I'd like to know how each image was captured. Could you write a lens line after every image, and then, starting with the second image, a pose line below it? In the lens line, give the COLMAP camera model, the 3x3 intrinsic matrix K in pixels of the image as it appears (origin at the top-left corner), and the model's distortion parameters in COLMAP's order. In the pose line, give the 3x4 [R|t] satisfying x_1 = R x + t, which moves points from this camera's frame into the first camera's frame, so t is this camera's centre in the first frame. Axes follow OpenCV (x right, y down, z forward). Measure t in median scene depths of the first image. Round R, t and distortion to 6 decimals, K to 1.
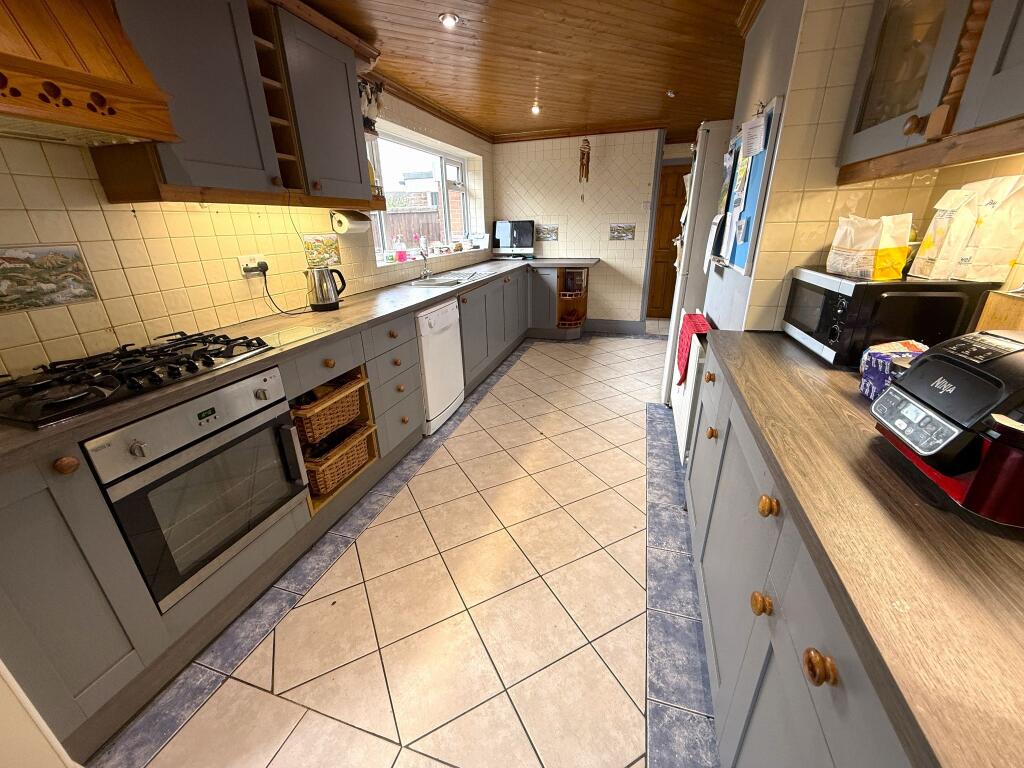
lens RADIAL K [[405.0, 0, 507.8], [0, 405.0, 383.7], [0, 0, 1]] dist [-0.000396, -0.000006]
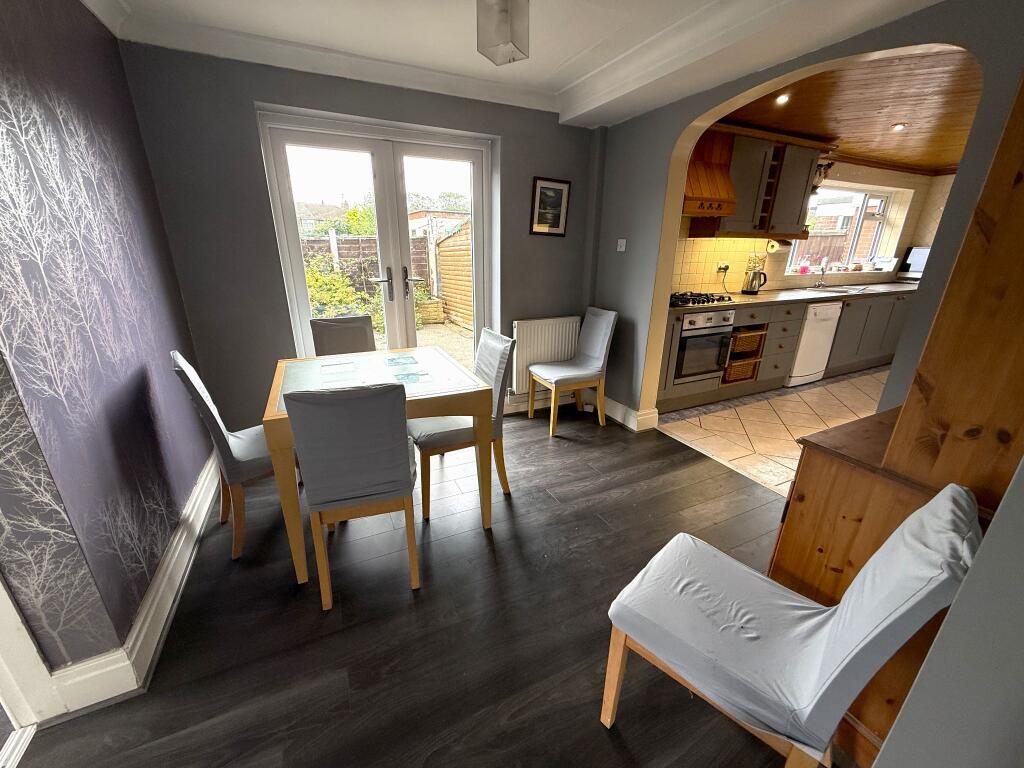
lens RADIAL K [[405.0, 0, 507.8], [0, 405.0, 383.7], [0, 0, 1]] dist [-0.000396, -0.000006]
pose [[0.683935, 0.266246, -0.679225, 0.121733], [-0.290011, 0.953526, 0.081746, 0.313202], [0.669423, 0.141073, 0.729364, -0.844549]]
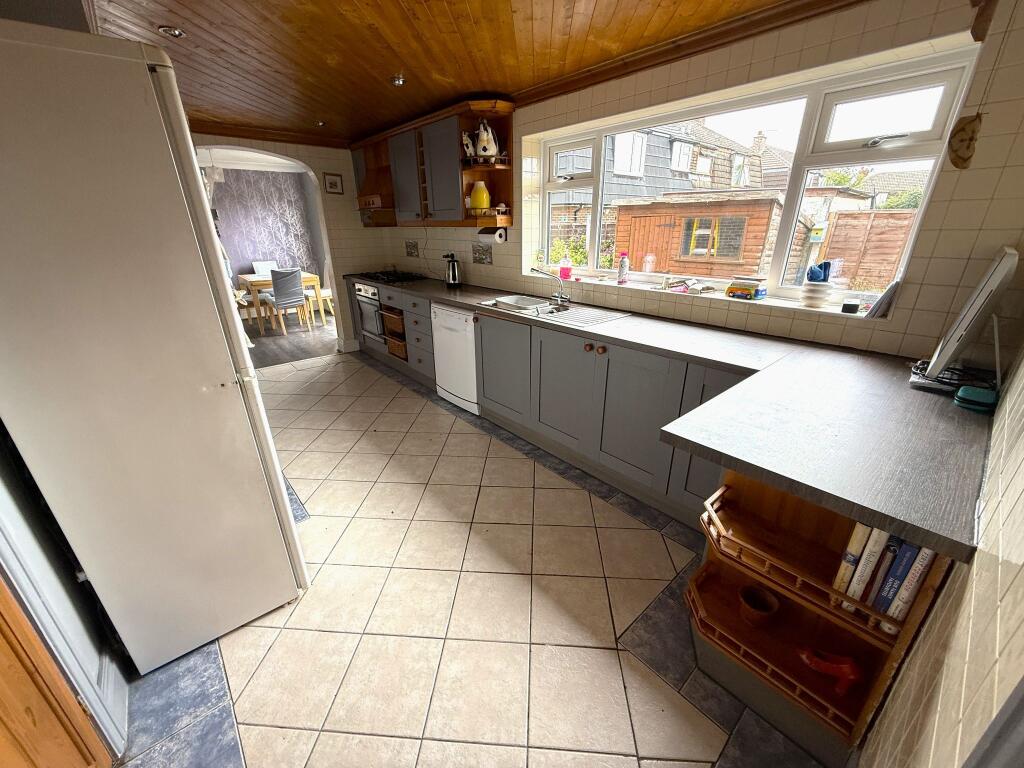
lens RADIAL K [[405.0, 0, 507.8], [0, 405.0, 383.7], [0, 0, 1]] dist [-0.000396, -0.000006]
pose [[-0.517894, 0.337091, -0.786229, 0.771450], [-0.299043, 0.789760, 0.535586, -0.725594], [0.801473, 0.512493, -0.308207, 1.668978]]
